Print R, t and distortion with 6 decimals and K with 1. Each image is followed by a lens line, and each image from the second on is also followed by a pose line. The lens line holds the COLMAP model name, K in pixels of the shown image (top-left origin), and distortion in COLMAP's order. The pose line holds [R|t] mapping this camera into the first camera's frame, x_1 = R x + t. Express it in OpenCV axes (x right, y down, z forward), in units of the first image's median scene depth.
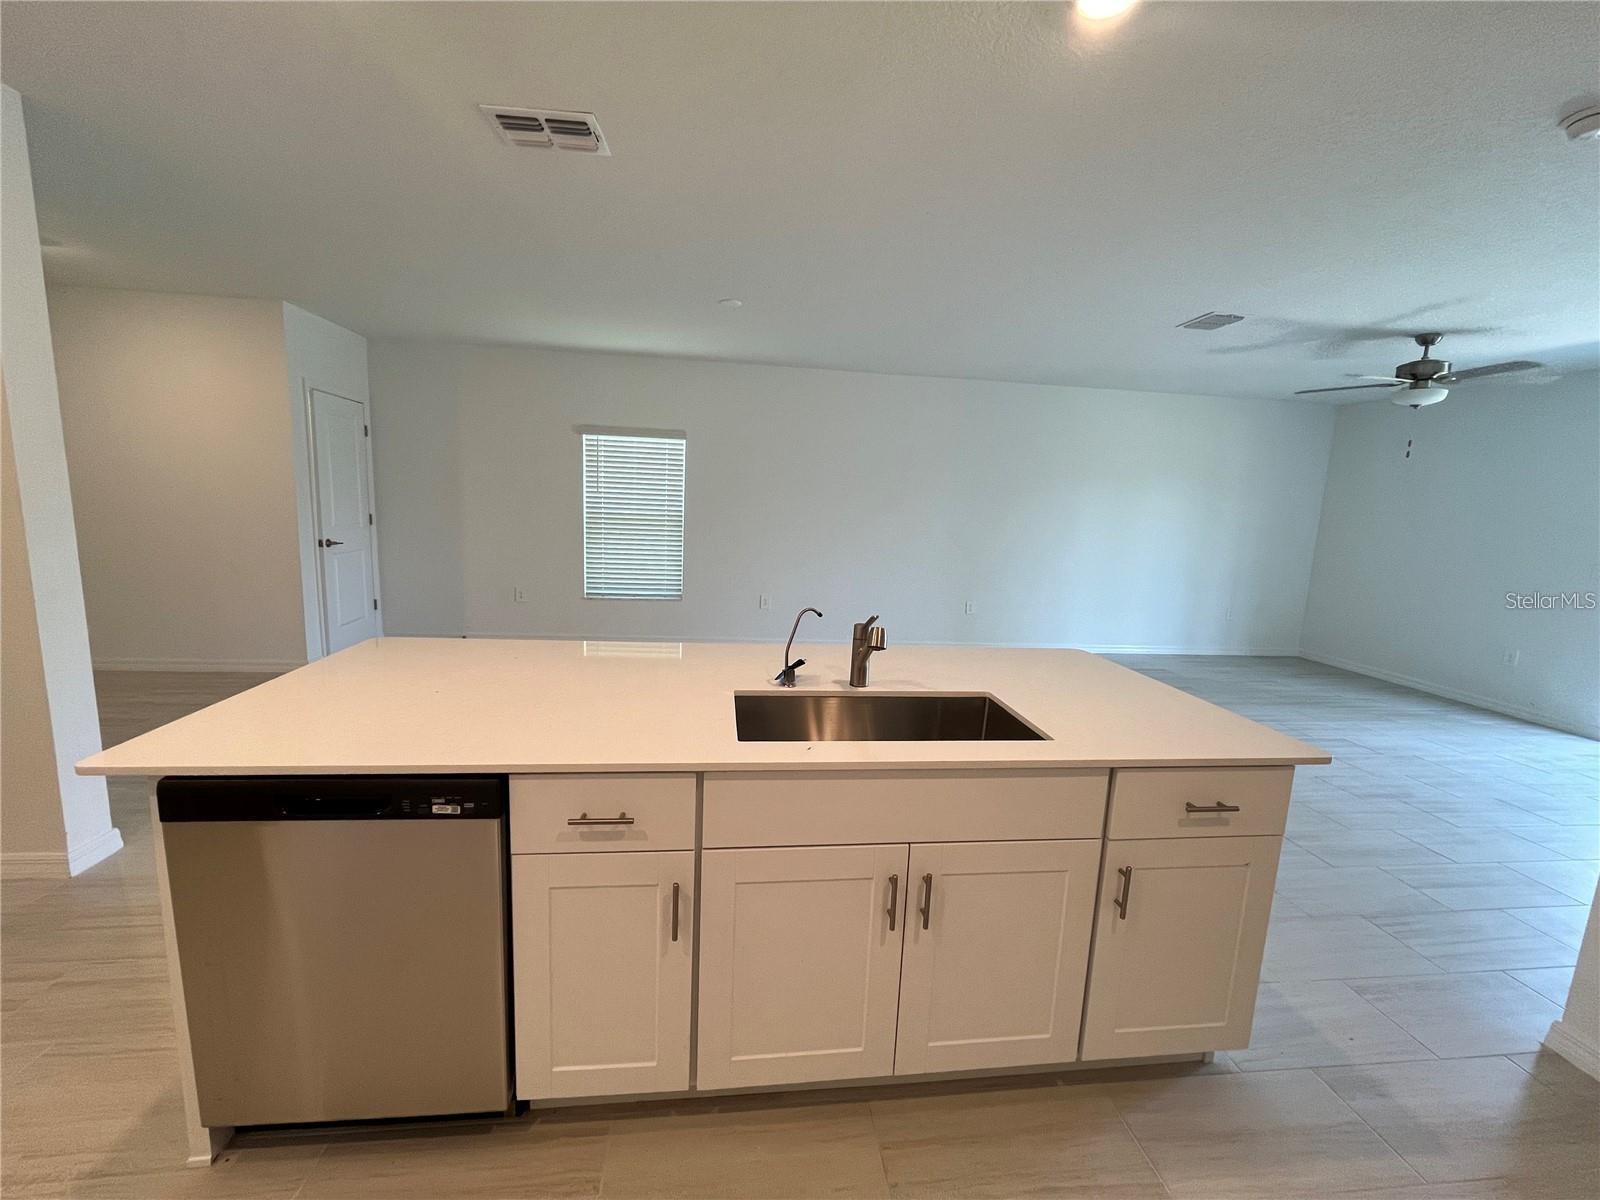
lens RADIAL K [[656.1, 0, 796.4], [0, 656.1, 597.6], [0, 0, 1]] dist [0.000241, 0.000199]
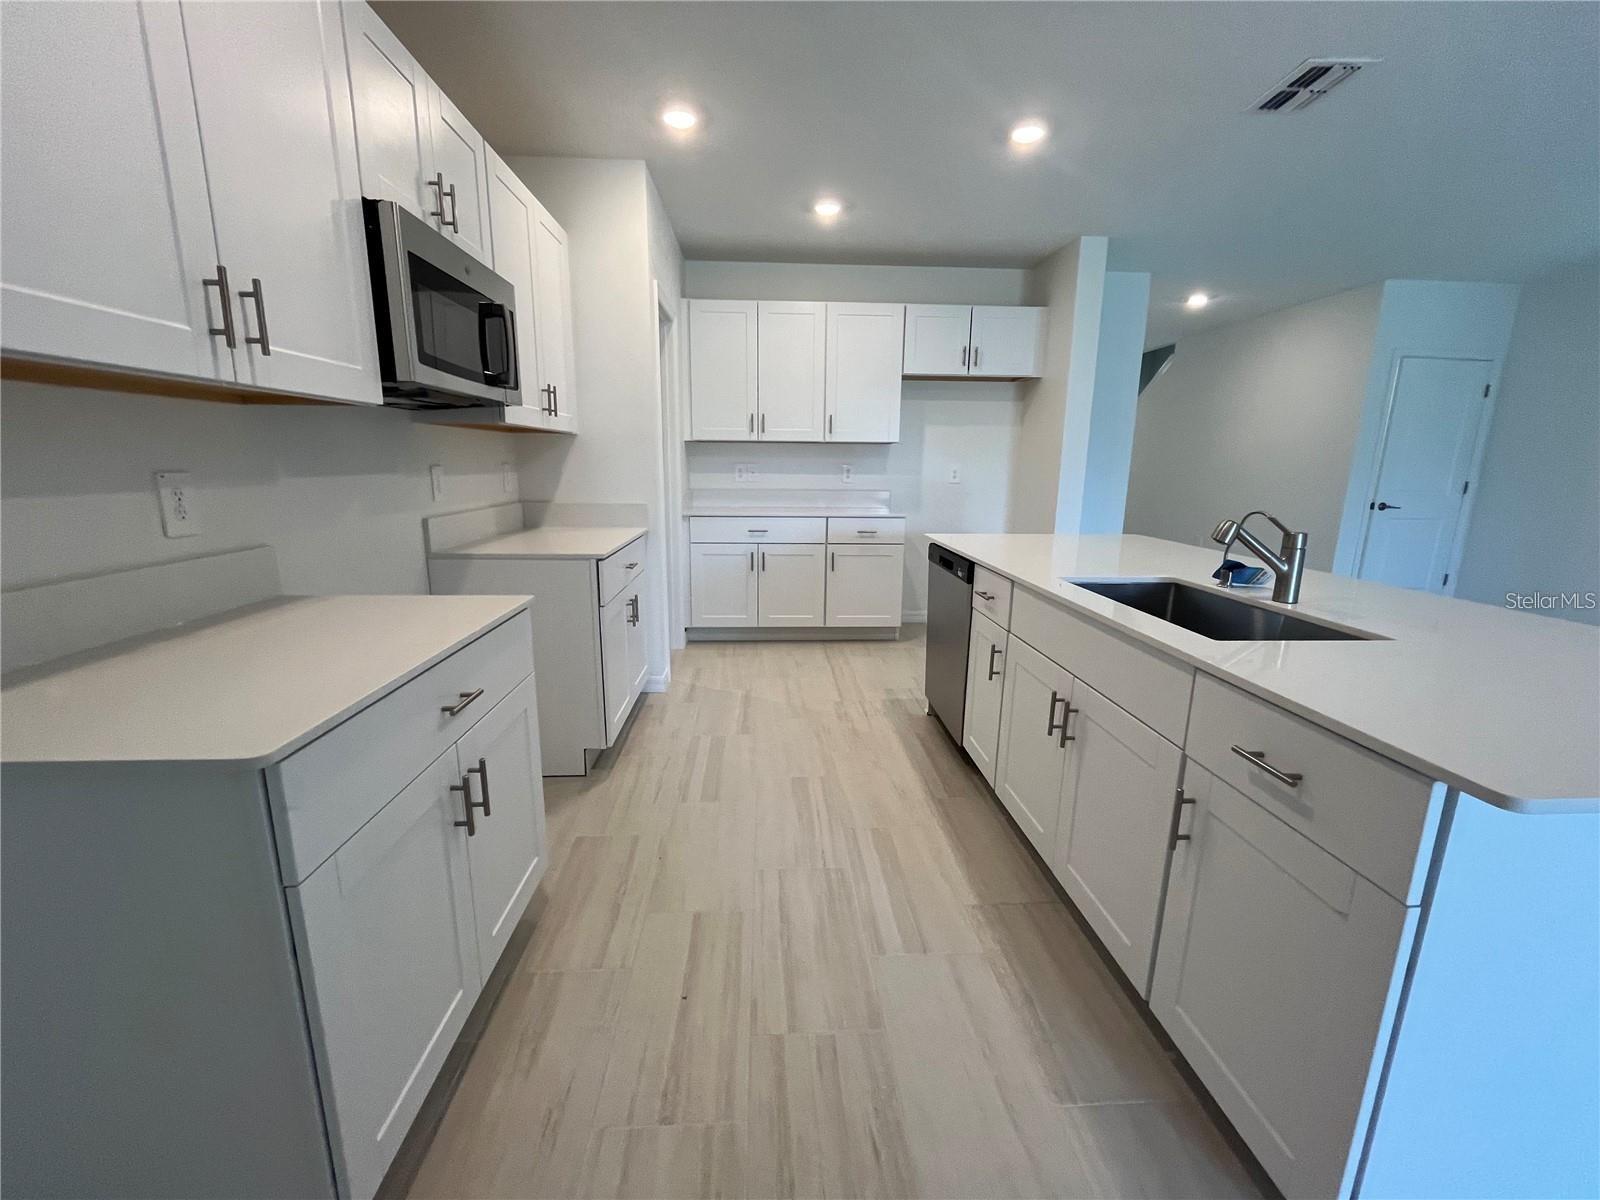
lens RADIAL K [[656.1, 0, 796.6], [0, 656.1, 595.5], [0, 0, 1]] dist [0.000241, 0.000199]
pose [[-0.061545, 0.160848, -0.985058, 0.889283], [-0.166755, 0.971401, 0.169036, 0.074984], [0.984076, 0.174666, -0.032963, 0.336678]]
